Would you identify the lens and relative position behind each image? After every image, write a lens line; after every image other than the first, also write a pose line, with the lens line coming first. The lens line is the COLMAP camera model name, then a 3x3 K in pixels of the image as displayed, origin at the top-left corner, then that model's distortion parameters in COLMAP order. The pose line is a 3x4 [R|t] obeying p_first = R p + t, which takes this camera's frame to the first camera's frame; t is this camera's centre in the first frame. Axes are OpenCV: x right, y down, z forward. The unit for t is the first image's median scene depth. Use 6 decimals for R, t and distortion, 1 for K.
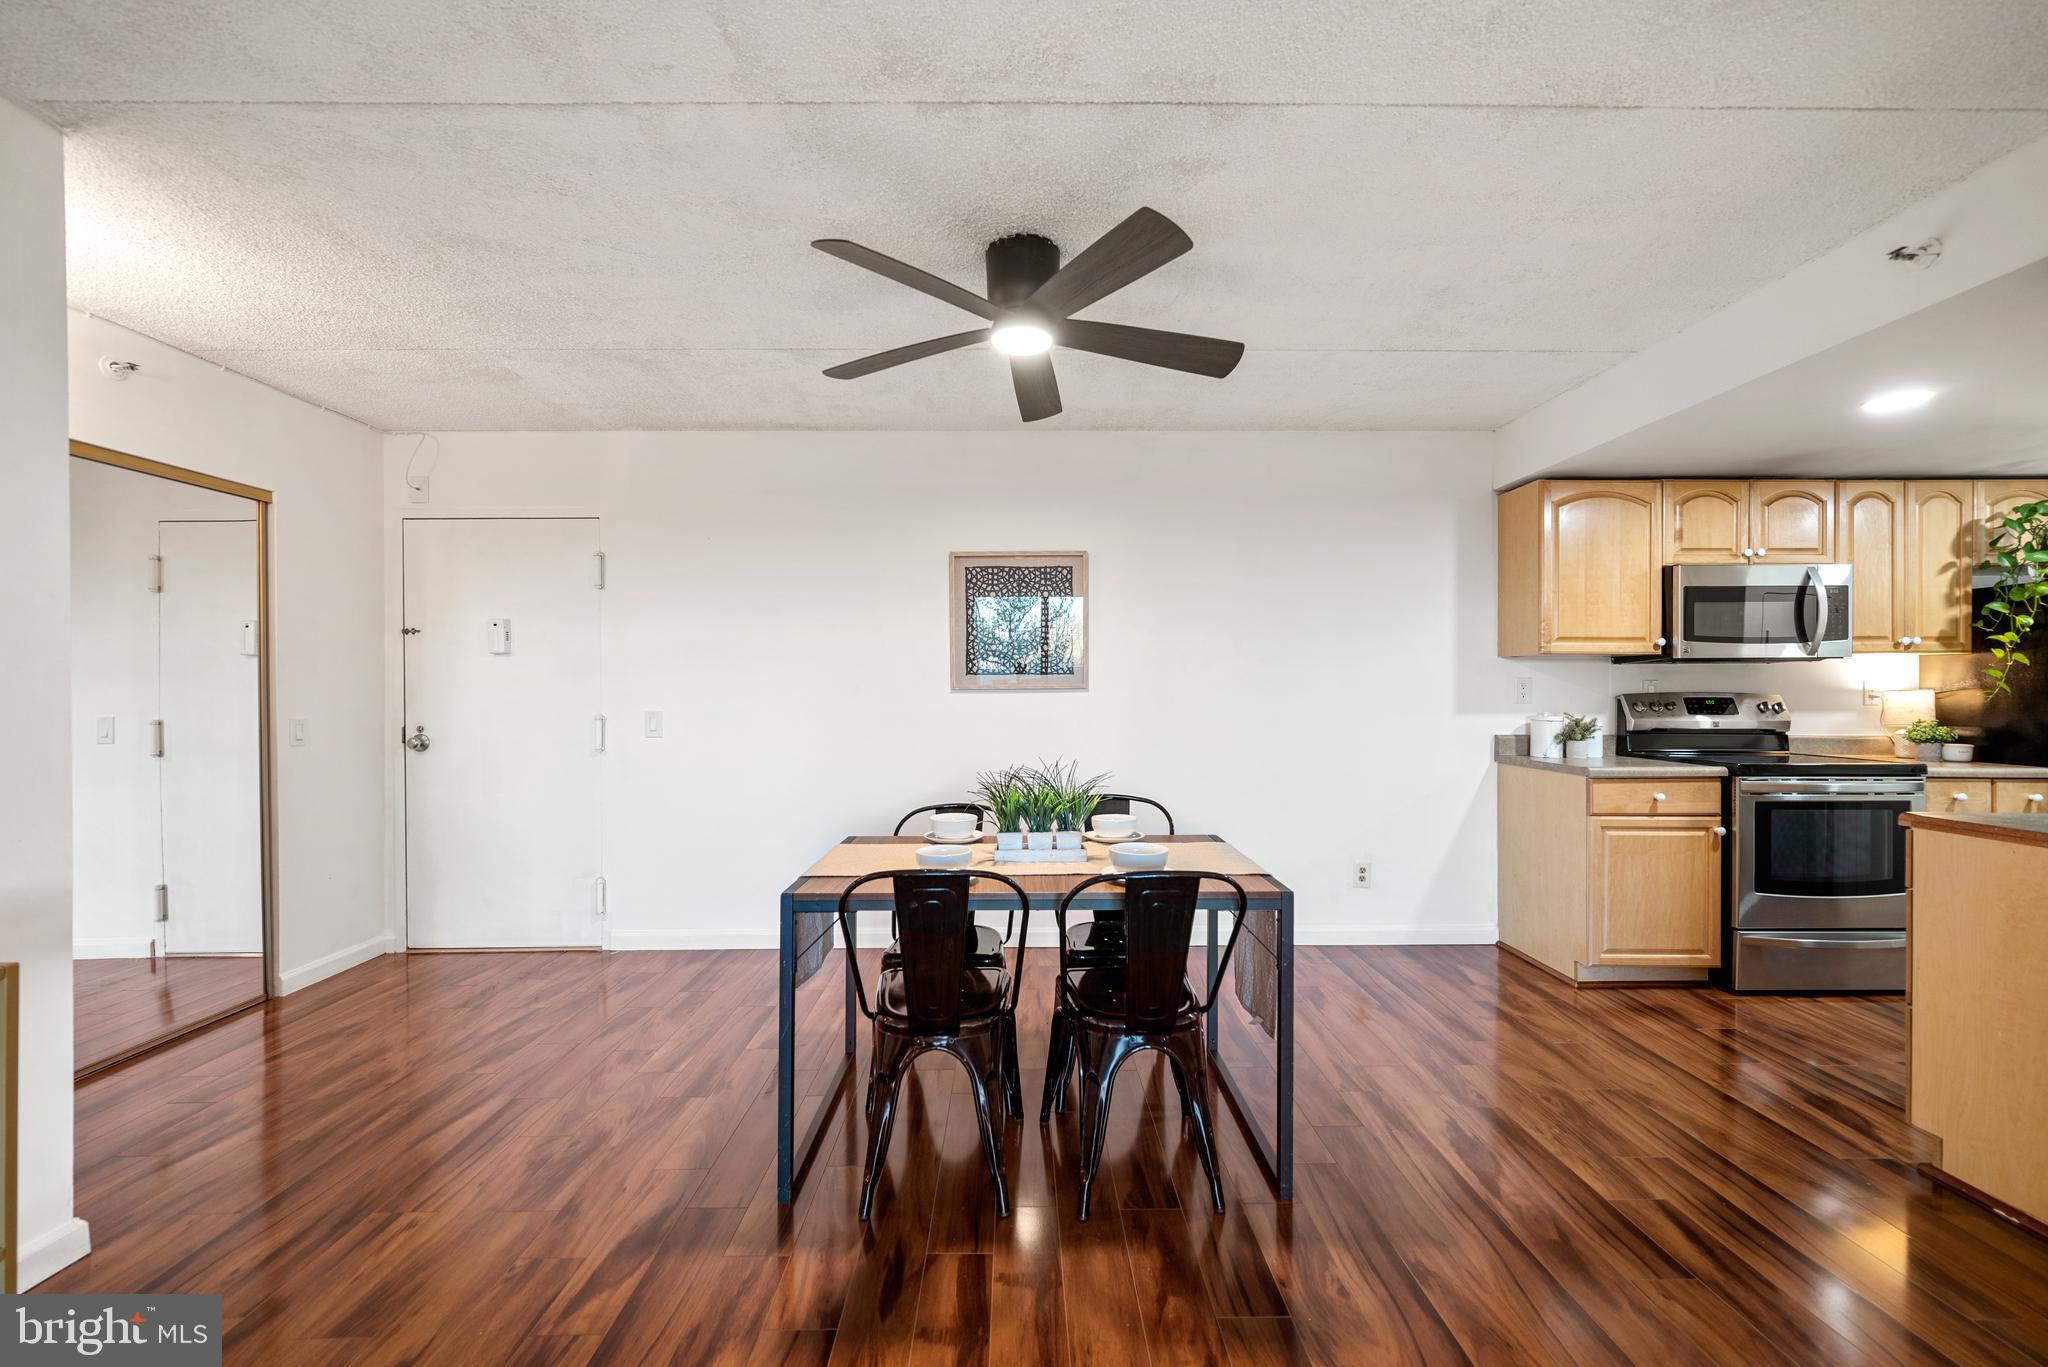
lens RADIAL K [[821.4, 0, 1024.9], [0, 821.4, 690.7], [0, 0, 1]] dist [-0.003425, 0.001136]
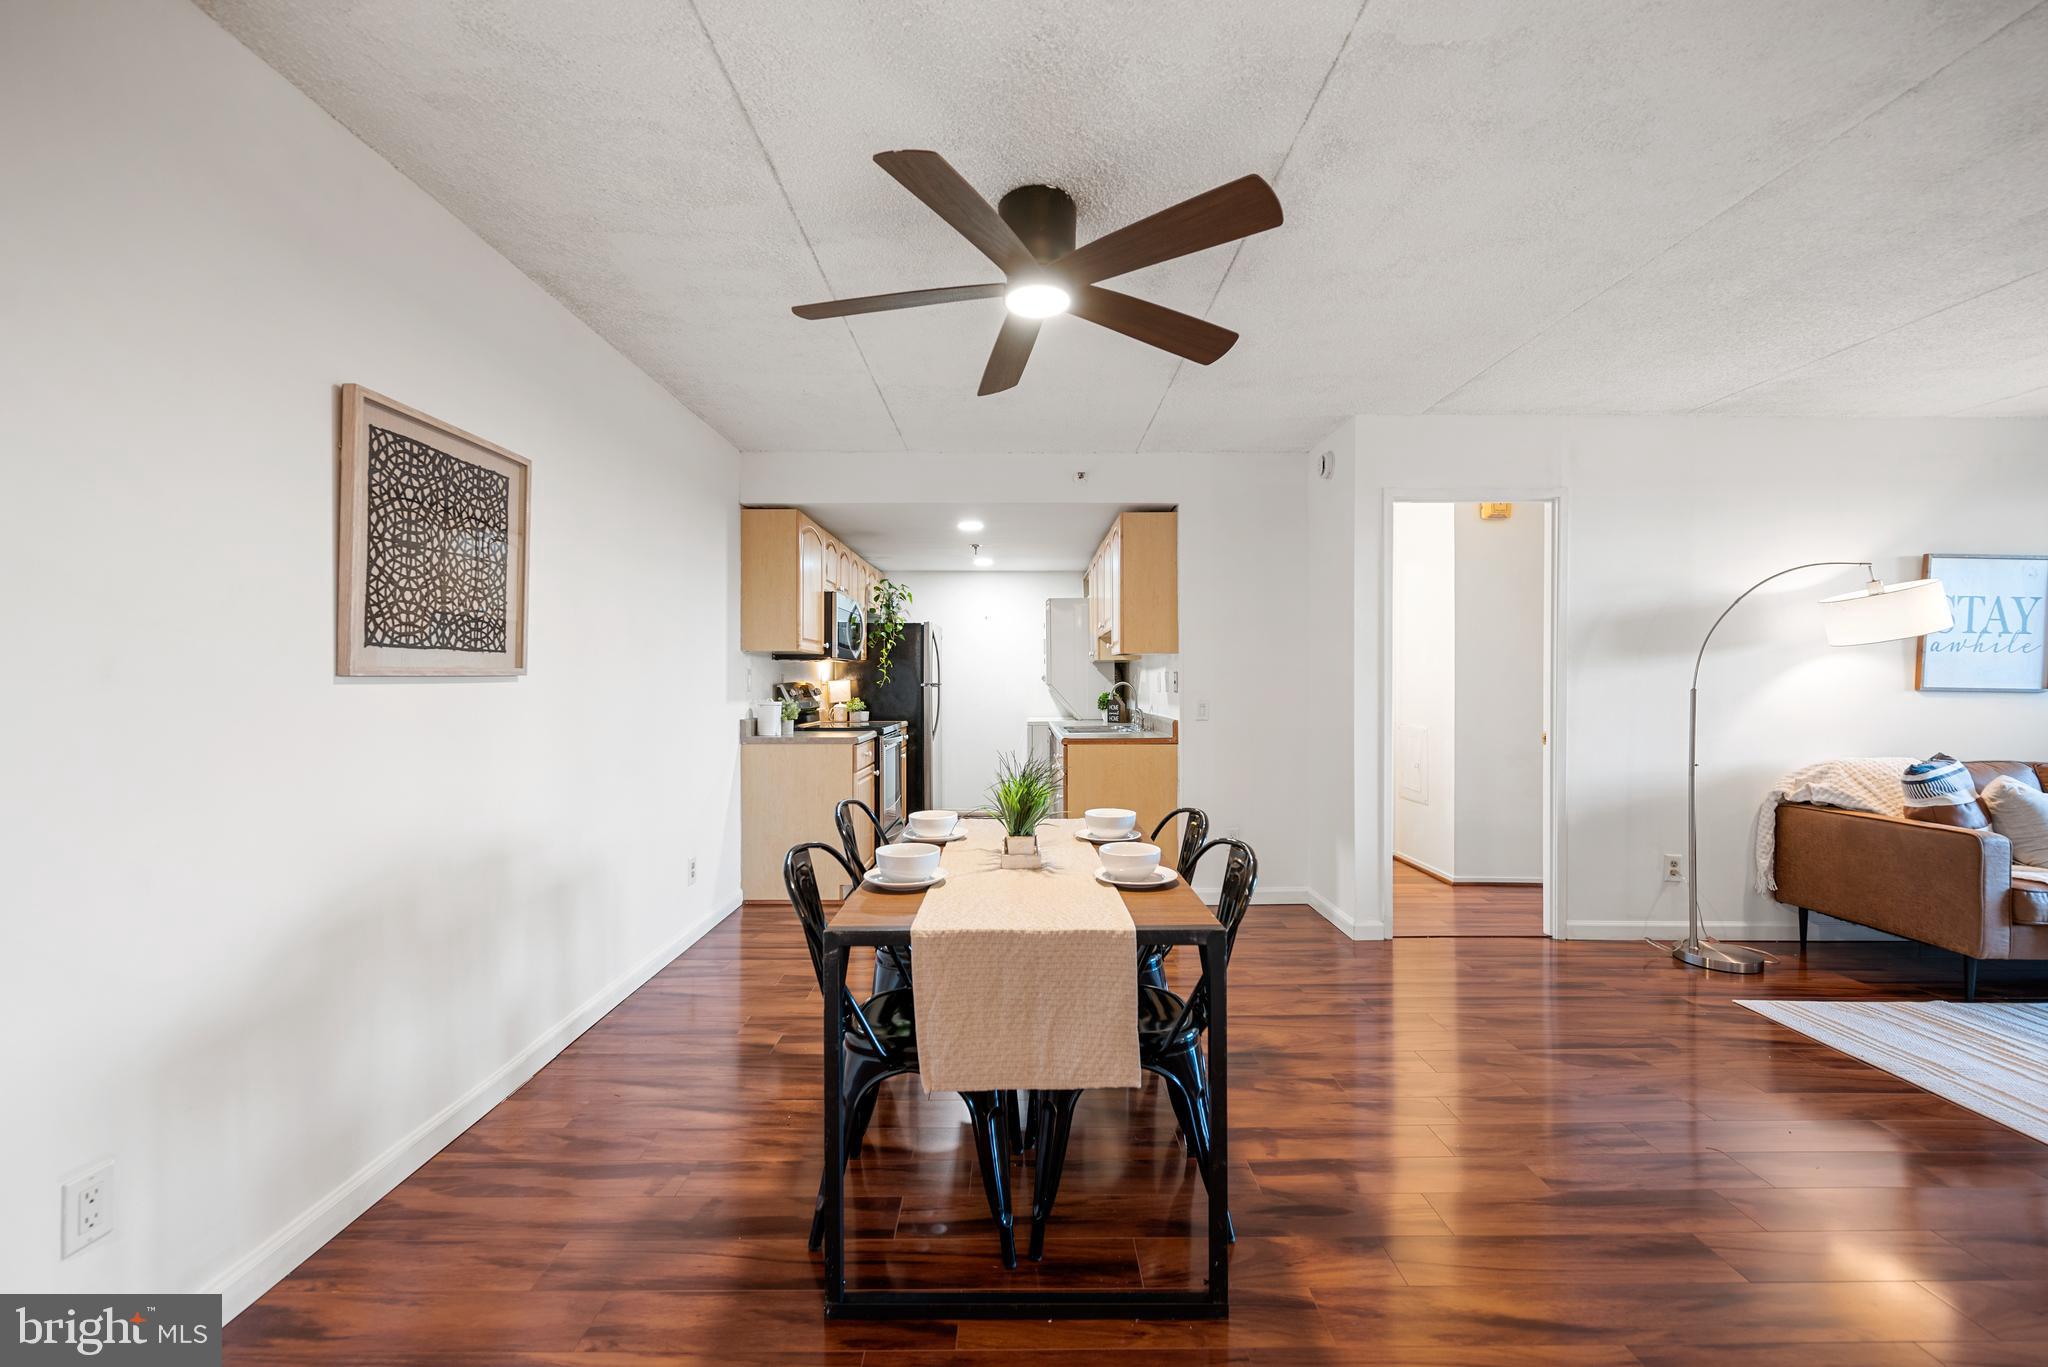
lens RADIAL K [[821.4, 0, 1020.6], [0, 821.4, 688.9], [0, 0, 1]] dist [-0.003425, 0.001136]
pose [[0.009594, -0.007778, 0.999924, -0.603610], [0.002156, 0.999968, 0.007758, 0.004156], [-0.999952, 0.002081, 0.009611, 0.655678]]
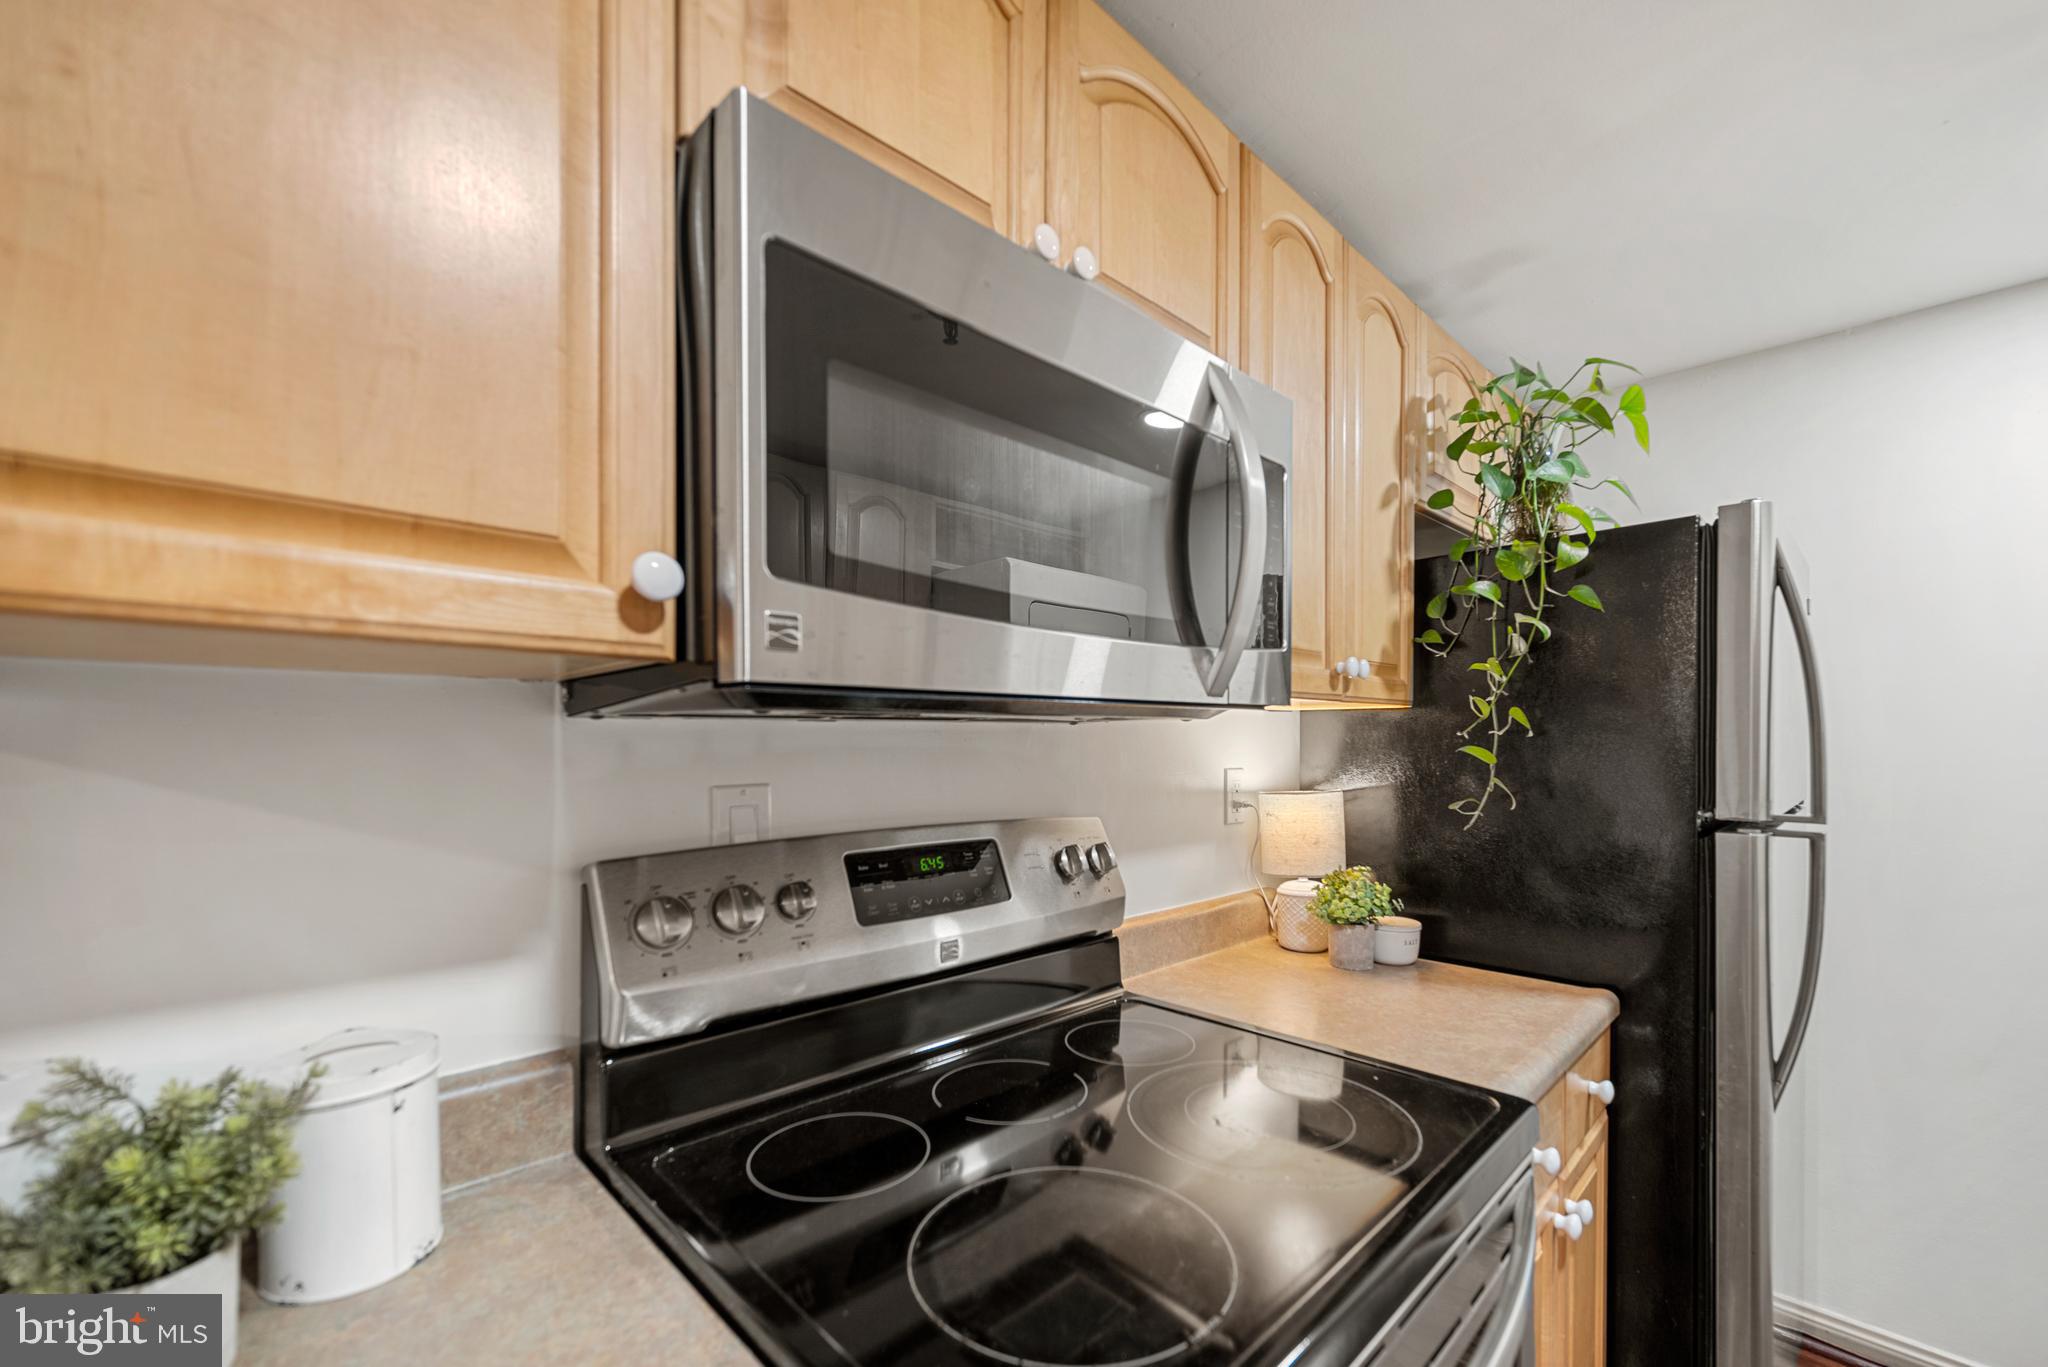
lens RADIAL K [[821.4, 0, 1030.8], [0, 821.4, 755.3], [0, 0, 1]] dist [-0.003425, 0.001136]
pose [[0.721558, -0.011882, 0.692252, 0.714949], [0.004693, 0.999914, 0.012271, -0.026566], [-0.692338, -0.005605, 0.721552, 0.831265]]
